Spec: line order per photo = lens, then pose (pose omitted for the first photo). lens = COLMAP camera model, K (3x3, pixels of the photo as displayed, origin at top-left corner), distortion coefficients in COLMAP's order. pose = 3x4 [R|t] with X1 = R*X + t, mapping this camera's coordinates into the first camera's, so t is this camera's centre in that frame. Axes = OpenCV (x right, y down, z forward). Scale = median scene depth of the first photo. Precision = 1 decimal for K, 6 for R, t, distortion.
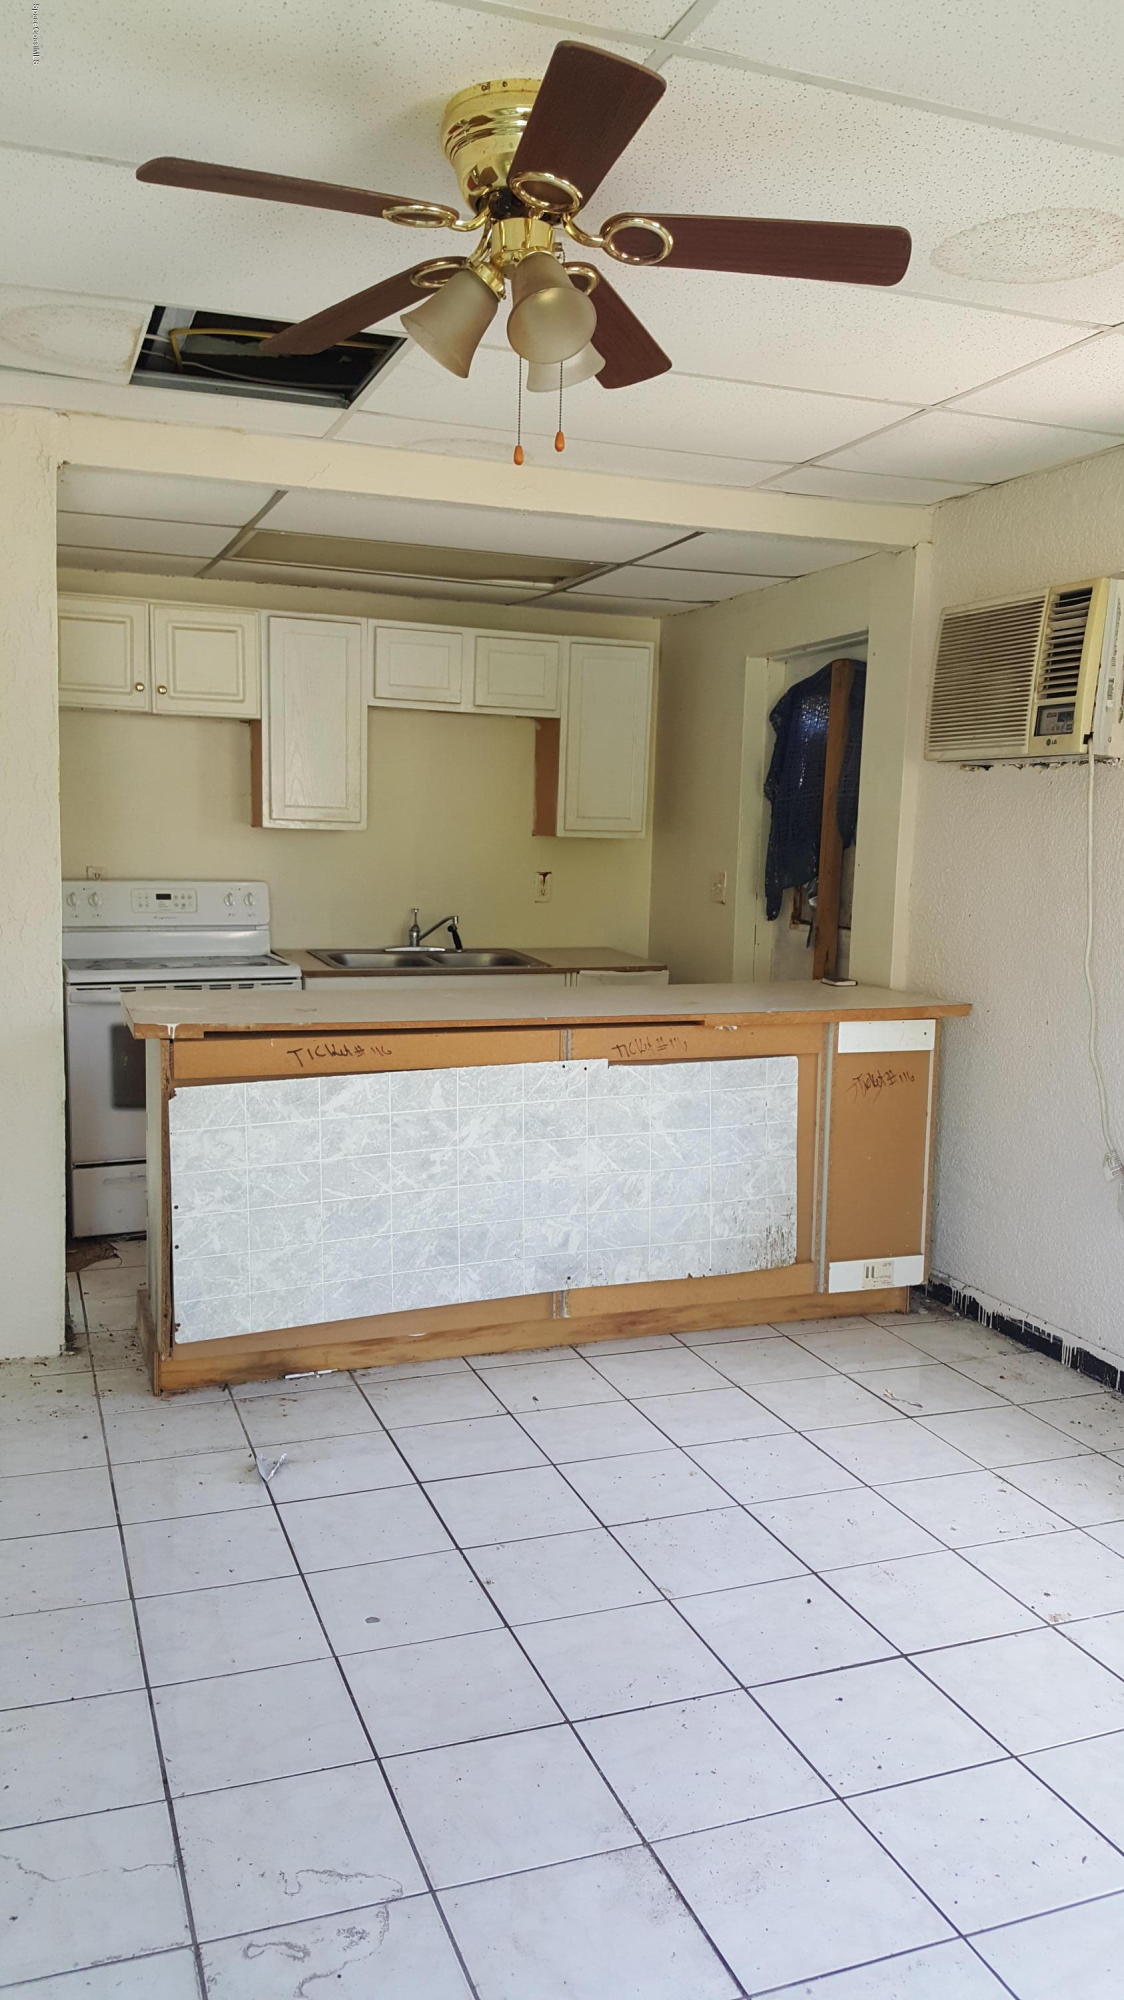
lens RADIAL K [[1495.7, 0, 562.0], [0, 1495.7, 1000.0], [0, 0, 1]] dist [0.003710, 0.000622]
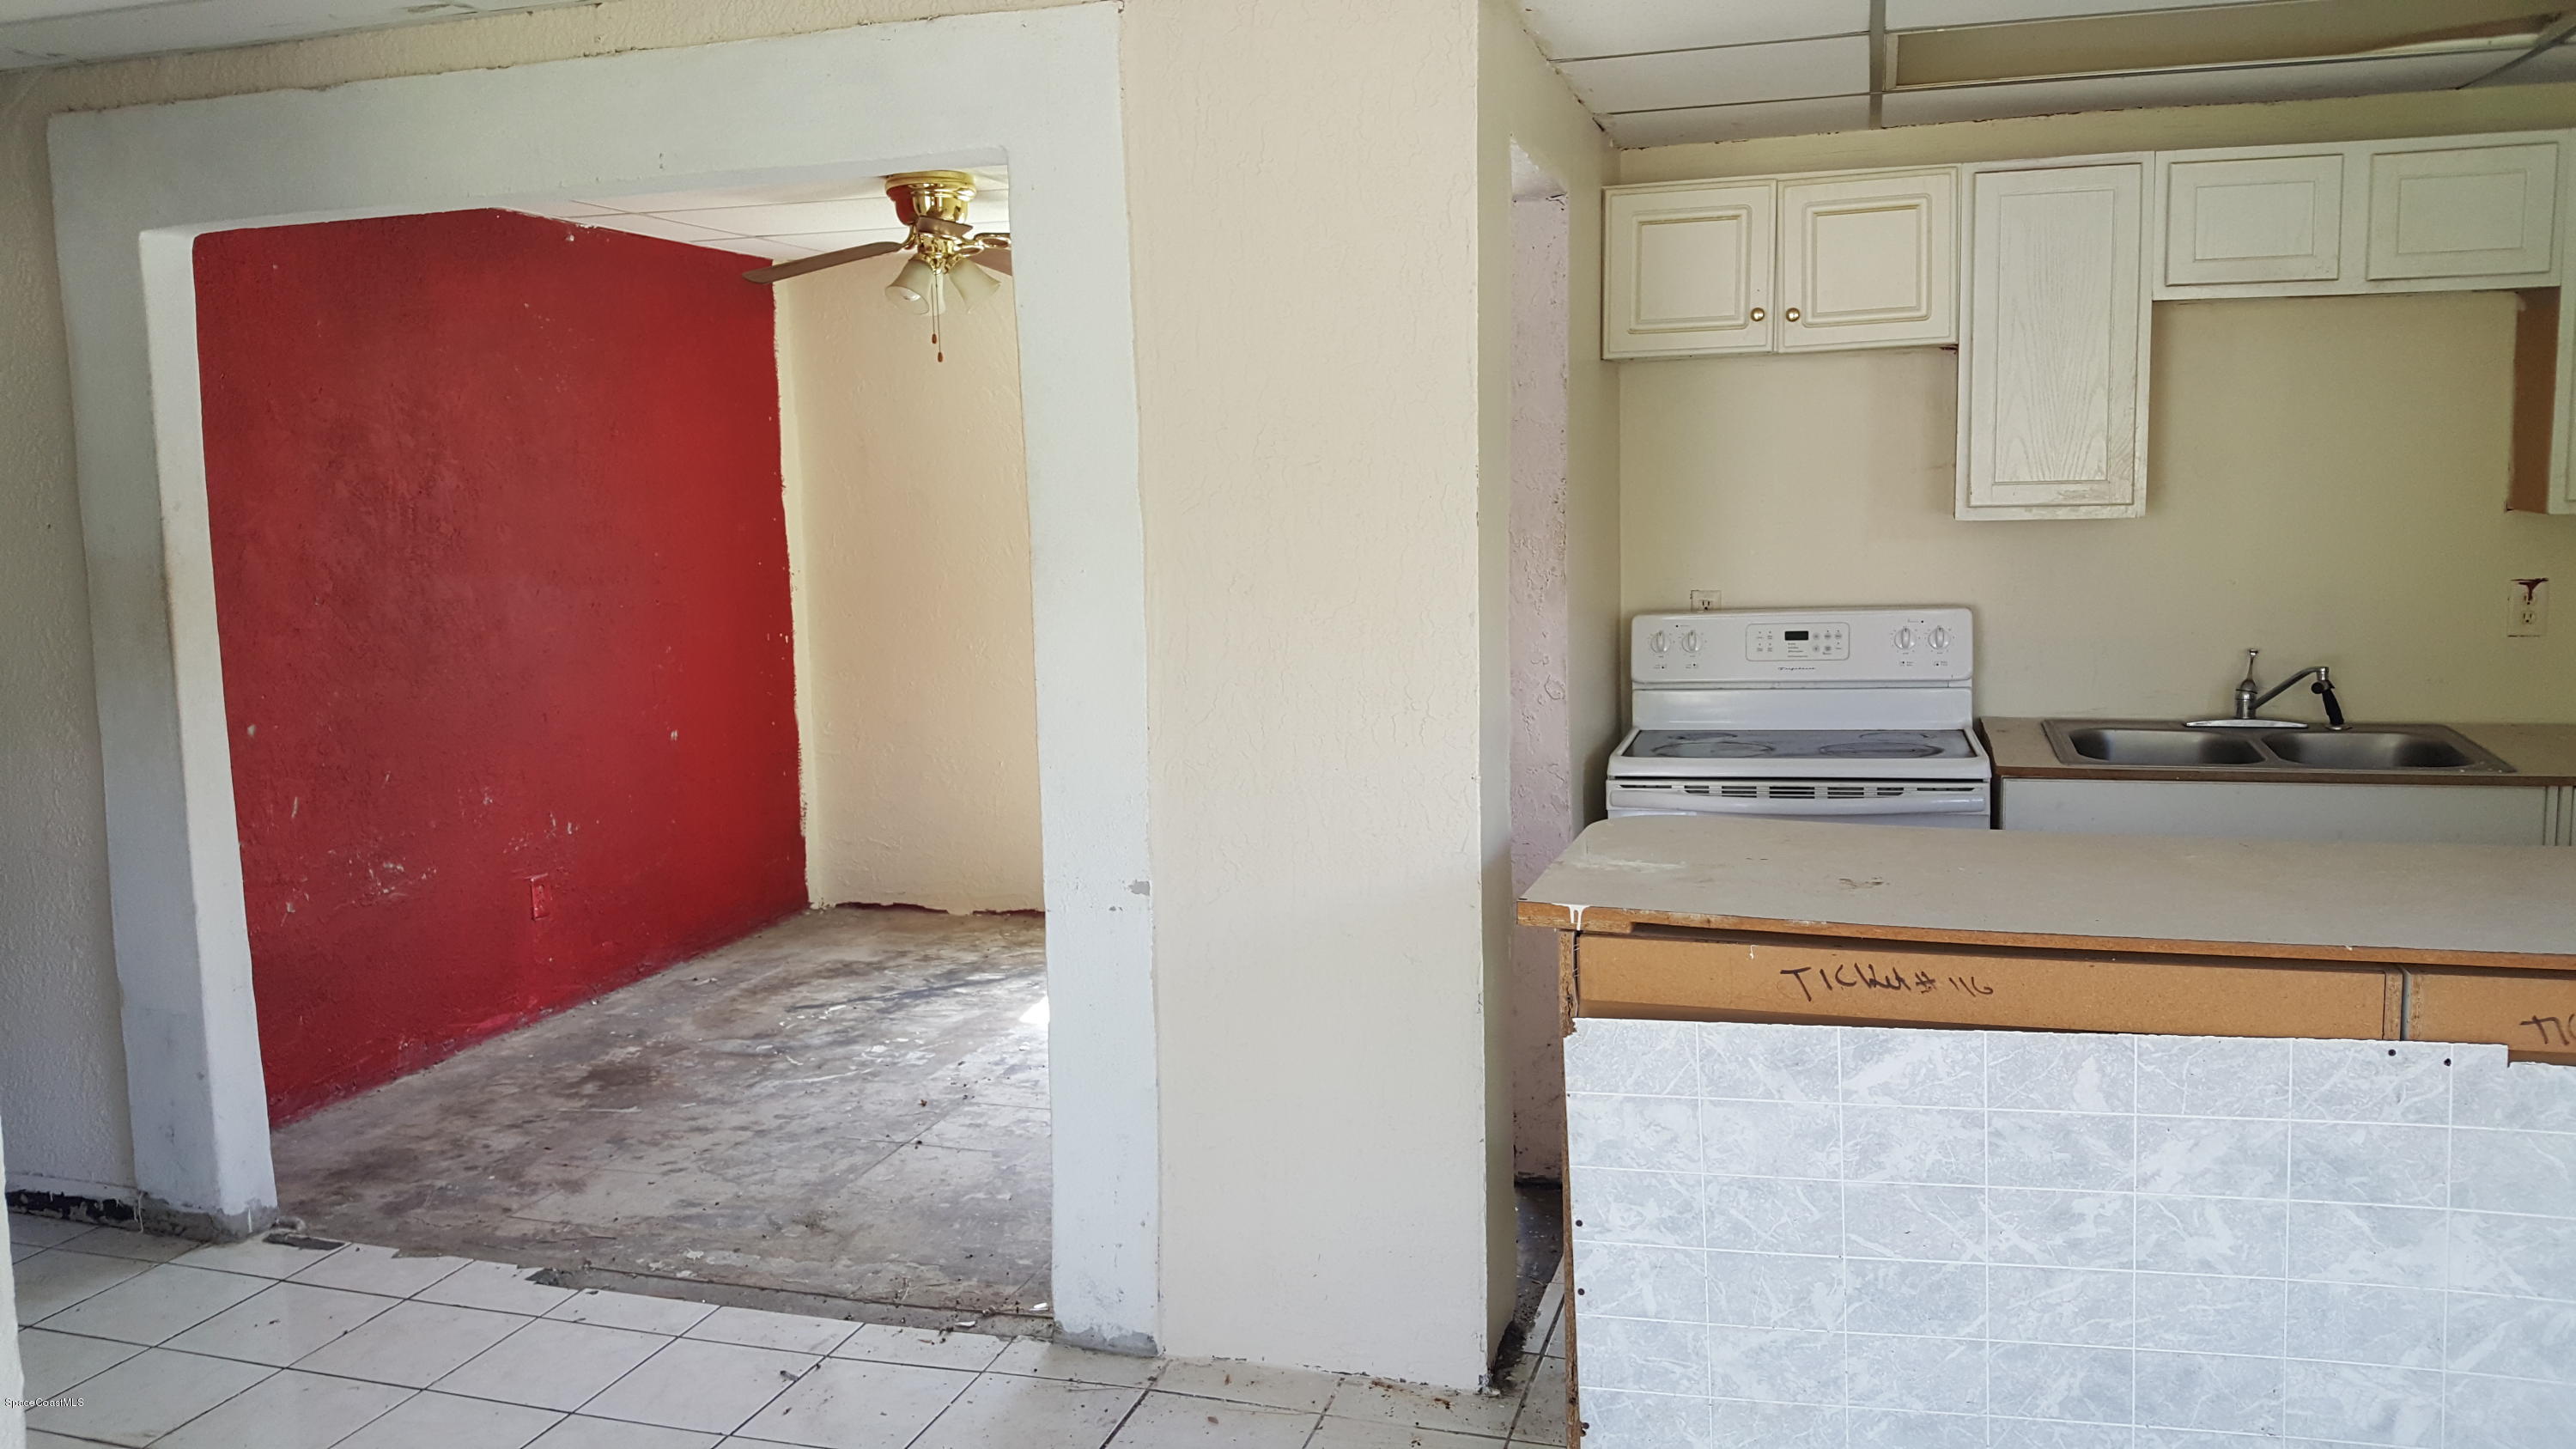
lens RADIAL K [[1884.3, 0, 1288.0], [0, 1884.3, 724.5], [0, 0, 1]] dist [-0.037648, -0.006073]
pose [[0.785766, 0.030853, -0.617754, 0.082261], [-0.026078, 0.999520, 0.016749, -0.055848], [0.617974, 0.002950, 0.786193, 0.344202]]
